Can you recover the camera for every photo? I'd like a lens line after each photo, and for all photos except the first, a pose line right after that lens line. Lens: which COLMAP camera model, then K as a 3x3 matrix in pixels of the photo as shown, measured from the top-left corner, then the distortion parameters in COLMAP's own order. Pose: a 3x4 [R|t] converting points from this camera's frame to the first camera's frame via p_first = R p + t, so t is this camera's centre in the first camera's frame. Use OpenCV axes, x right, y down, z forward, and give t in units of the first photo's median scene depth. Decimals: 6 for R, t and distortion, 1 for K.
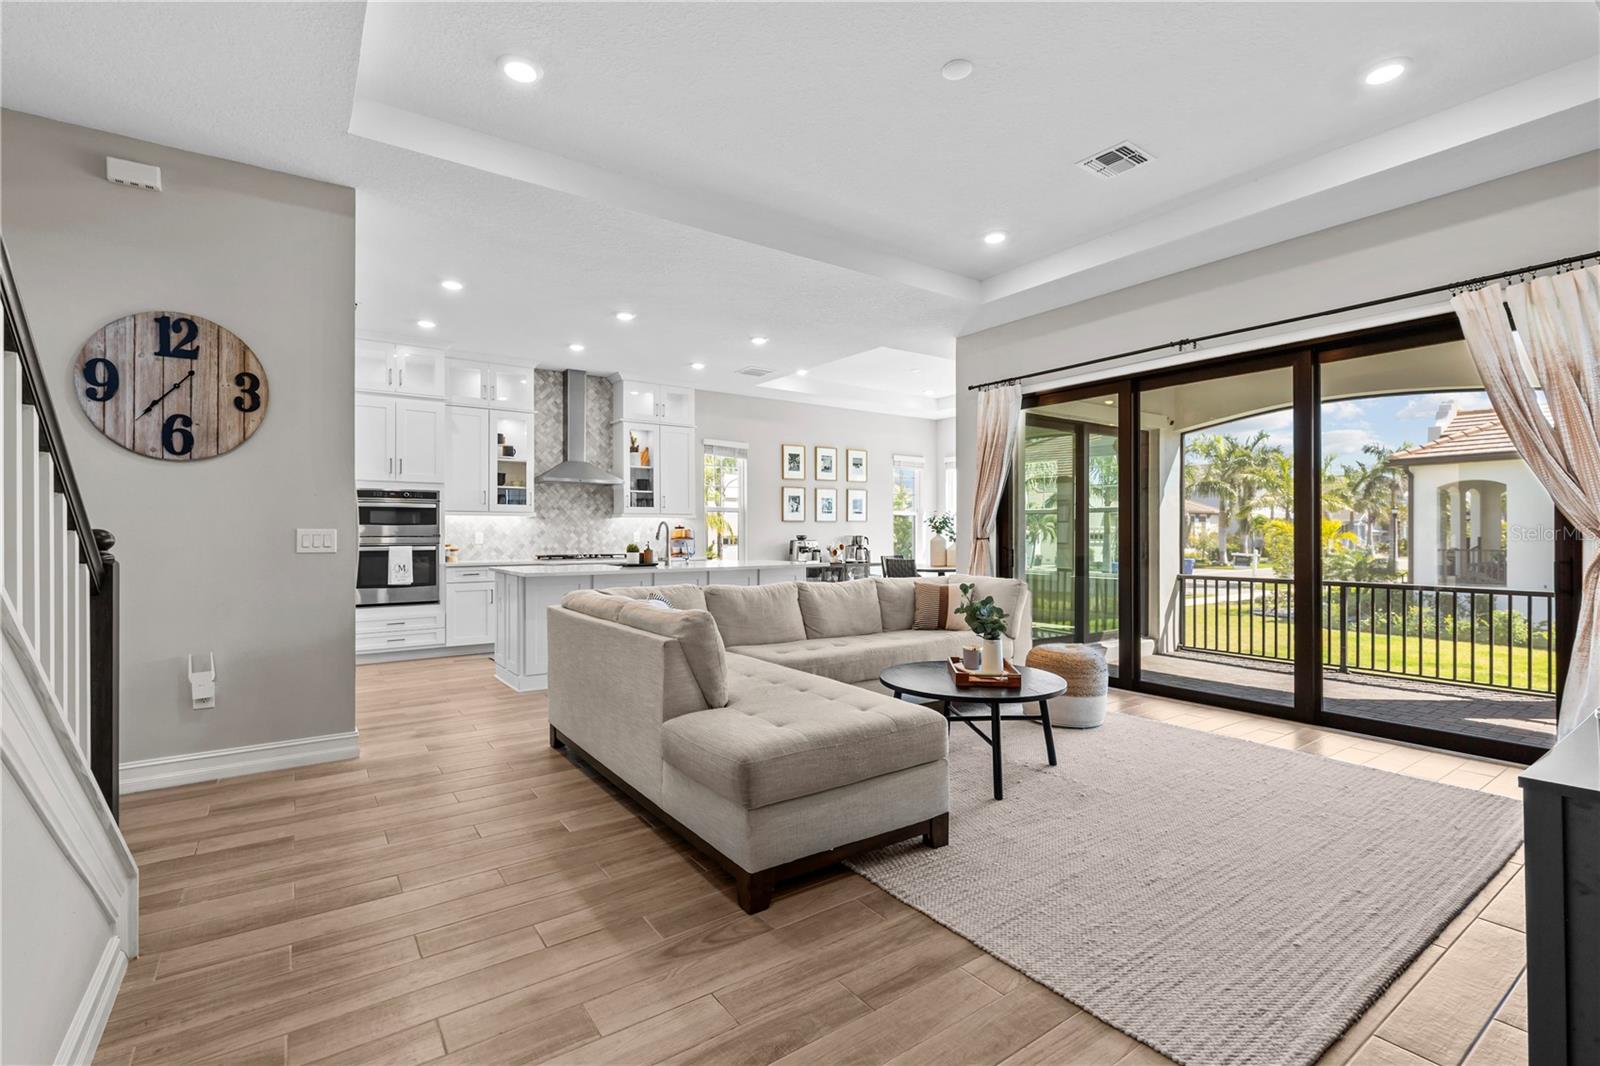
lens RADIAL K [[720.6, 0, 801.6], [0, 720.6, 533.0], [0, 0, 1]] dist [0.003645, -0.001043]
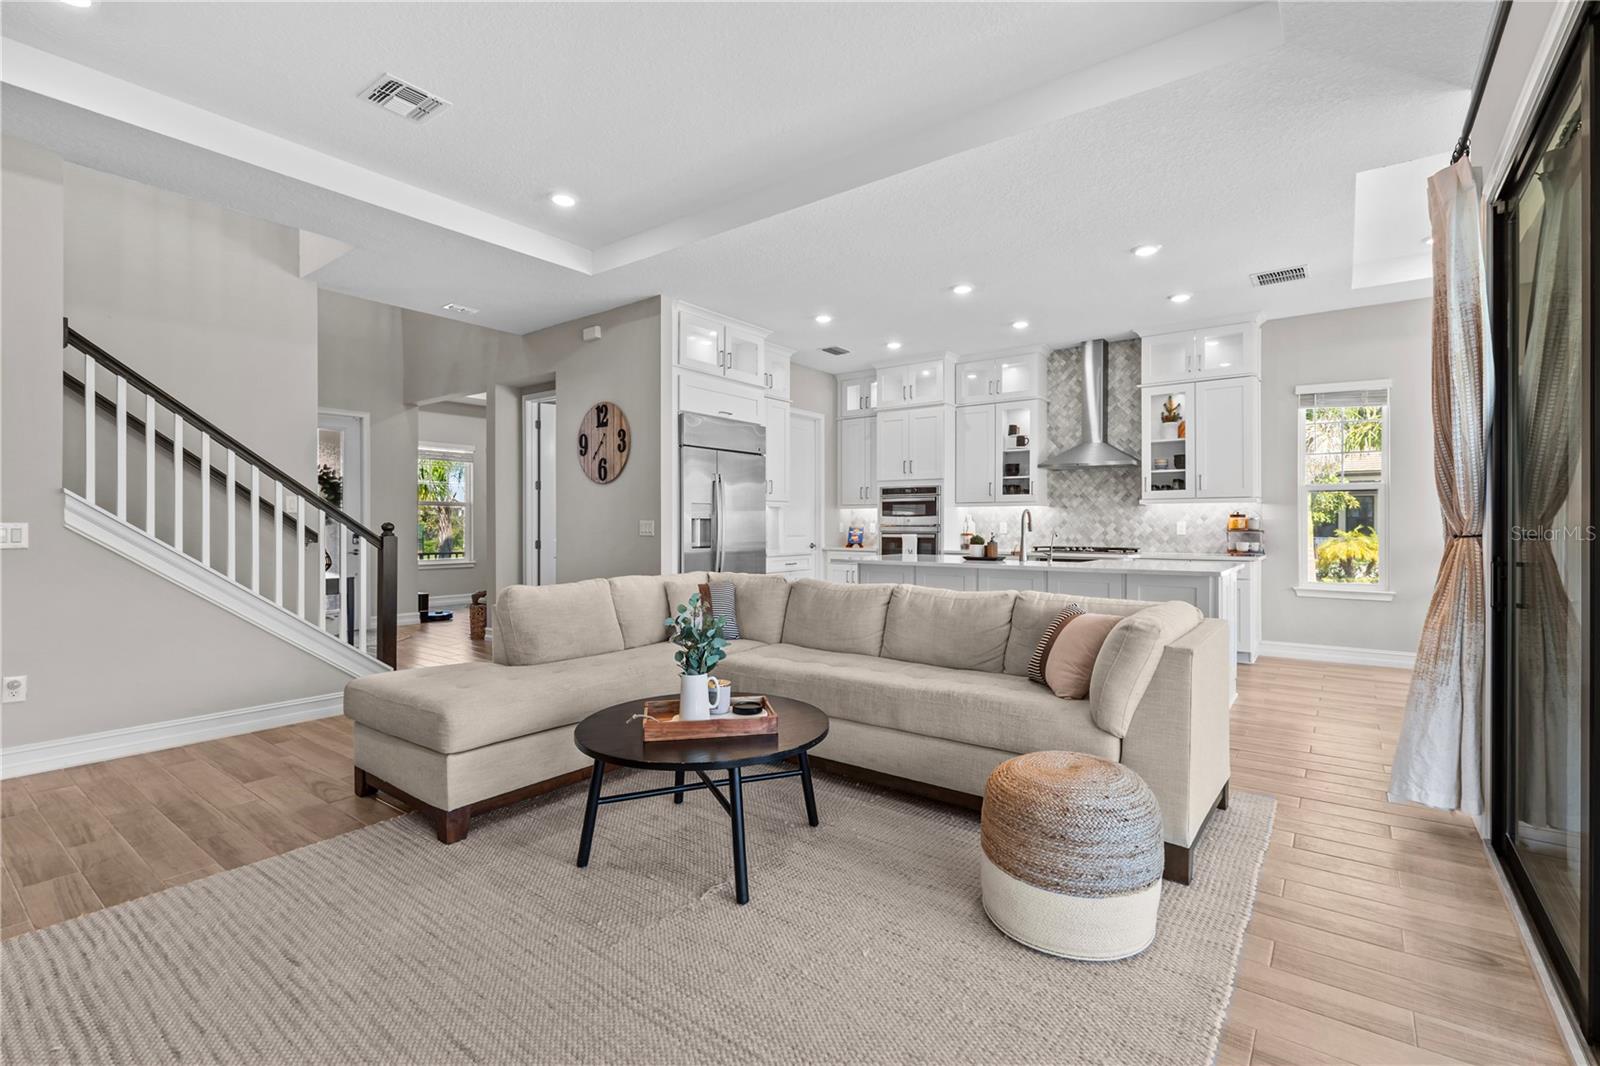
lens RADIAL K [[720.6, 0, 808.6], [0, 720.6, 525.1], [0, 0, 1]] dist [0.003645, -0.001043]
pose [[0.309489, 0.002429, -0.950900, 0.433000], [0.000622, 0.999996, 0.002757, -0.000029], [0.950903, -0.001445, 0.309487, 0.394394]]
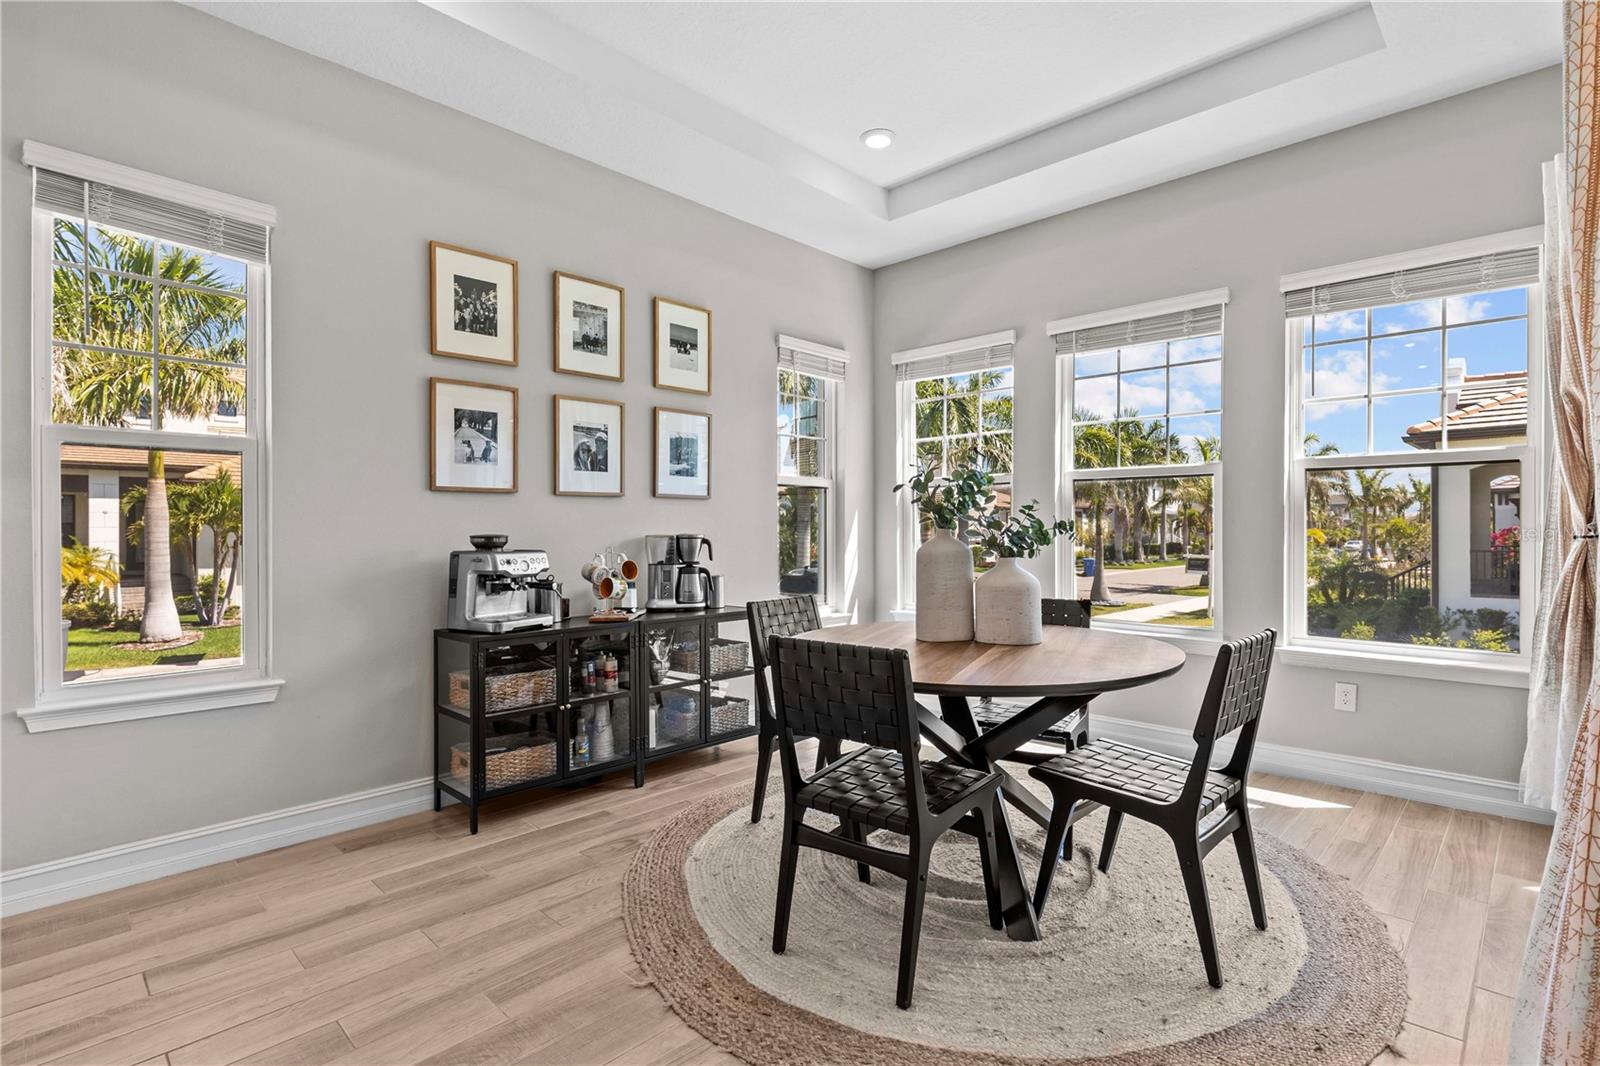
lens RADIAL K [[772.8, 0, 801.3], [0, 772.8, 528.4], [0, 0, 1]] dist [0.002673, -0.000844]
pose [[0.983762, -0.000499, 0.179480, 0.087720], [0.000962, 0.999996, -0.002494, 0.001464], [-0.179478, 0.002626, 0.983759, 0.798875]]
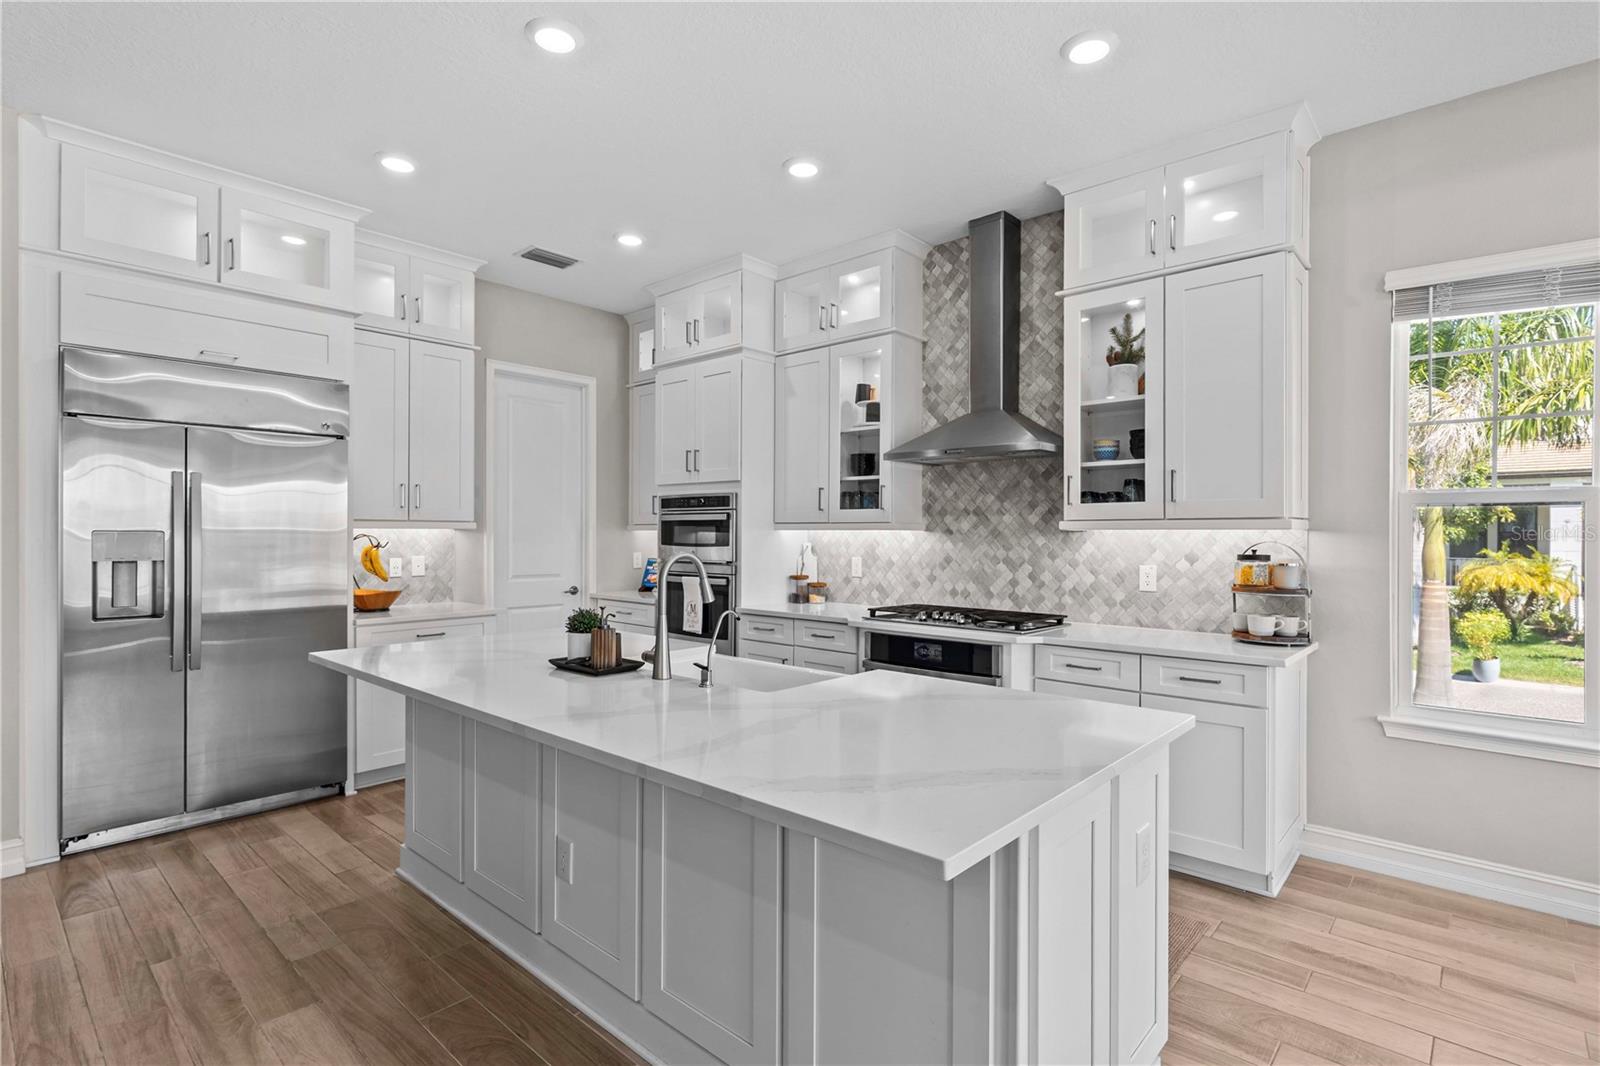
lens RADIAL K [[772.8, 0, 810.1], [0, 772.8, 537.9], [0, 0, 1]] dist [0.002673, -0.000844]
pose [[0.227668, 0.008000, -0.973706, 0.154875], [-0.001941, 0.999968, 0.007762, -0.020790], [0.973737, 0.000123, 0.227676, 0.782697]]
